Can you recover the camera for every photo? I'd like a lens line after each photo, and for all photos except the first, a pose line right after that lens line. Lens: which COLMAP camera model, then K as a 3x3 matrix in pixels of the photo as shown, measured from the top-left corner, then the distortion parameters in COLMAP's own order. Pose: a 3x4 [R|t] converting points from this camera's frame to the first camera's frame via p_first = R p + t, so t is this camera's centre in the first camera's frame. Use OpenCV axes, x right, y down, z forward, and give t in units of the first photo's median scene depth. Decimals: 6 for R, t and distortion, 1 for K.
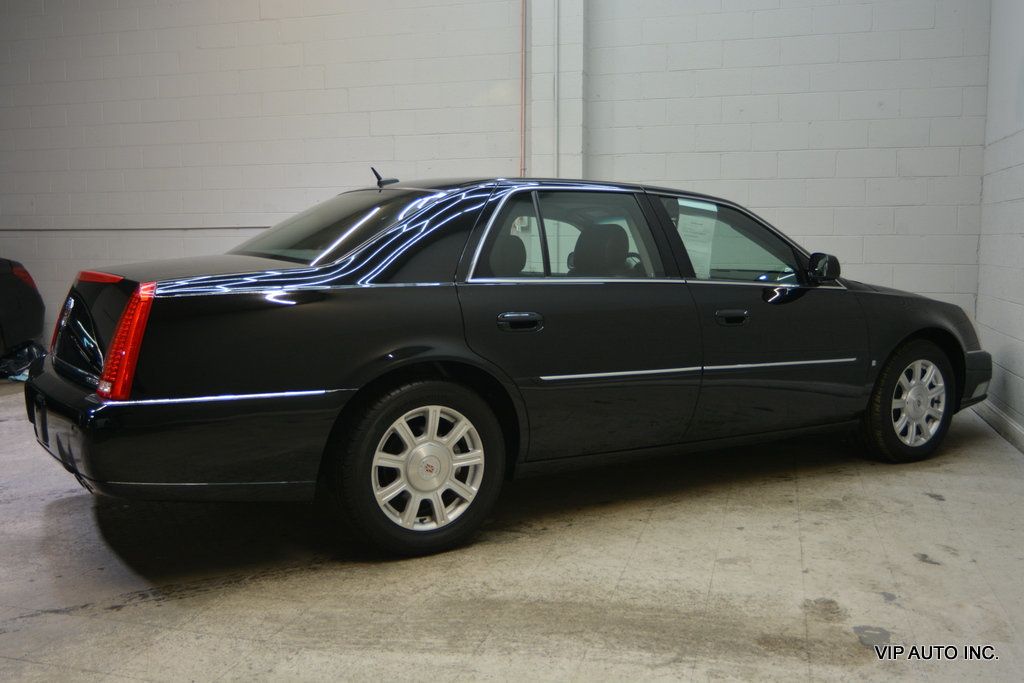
lens RADIAL K [[971.5, 0, 512.0], [0, 971.5, 341.5], [0, 0, 1]] dist [-0.008075, 0.003584]
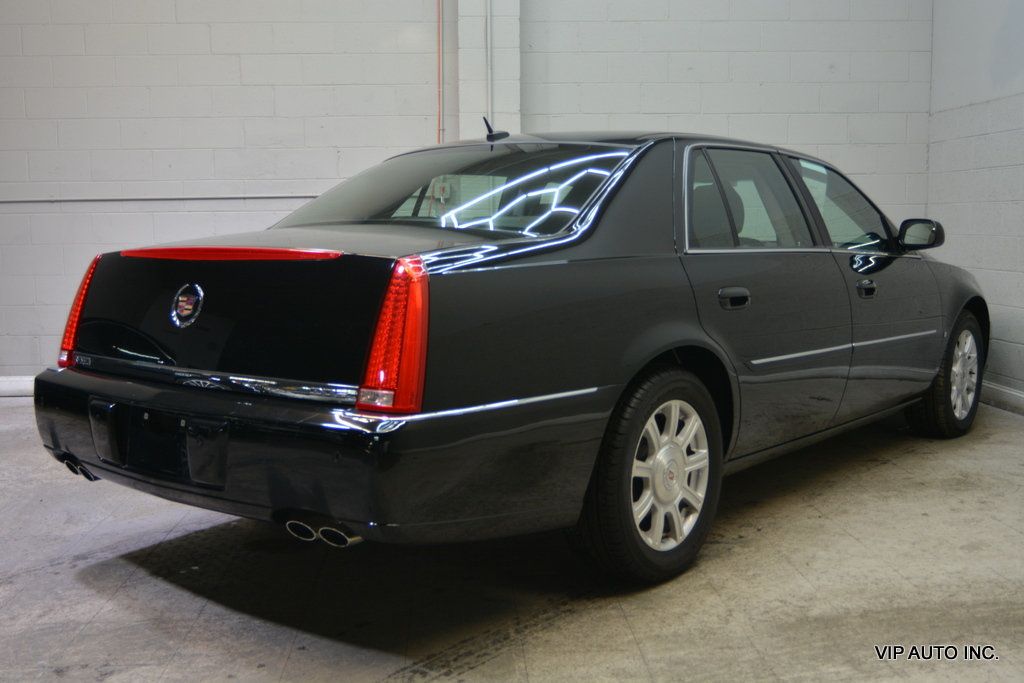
lens RADIAL K [[1121.7, 0, 512.0], [0, 1121.7, 341.5], [0, 0, 1]] dist [-0.004022, 0.004939]
pose [[0.942520, -0.045155, 0.331085, -0.524865], [0.044931, 0.998955, 0.008336, 0.000989], [-0.331115, 0.007019, 0.943564, 0.129101]]
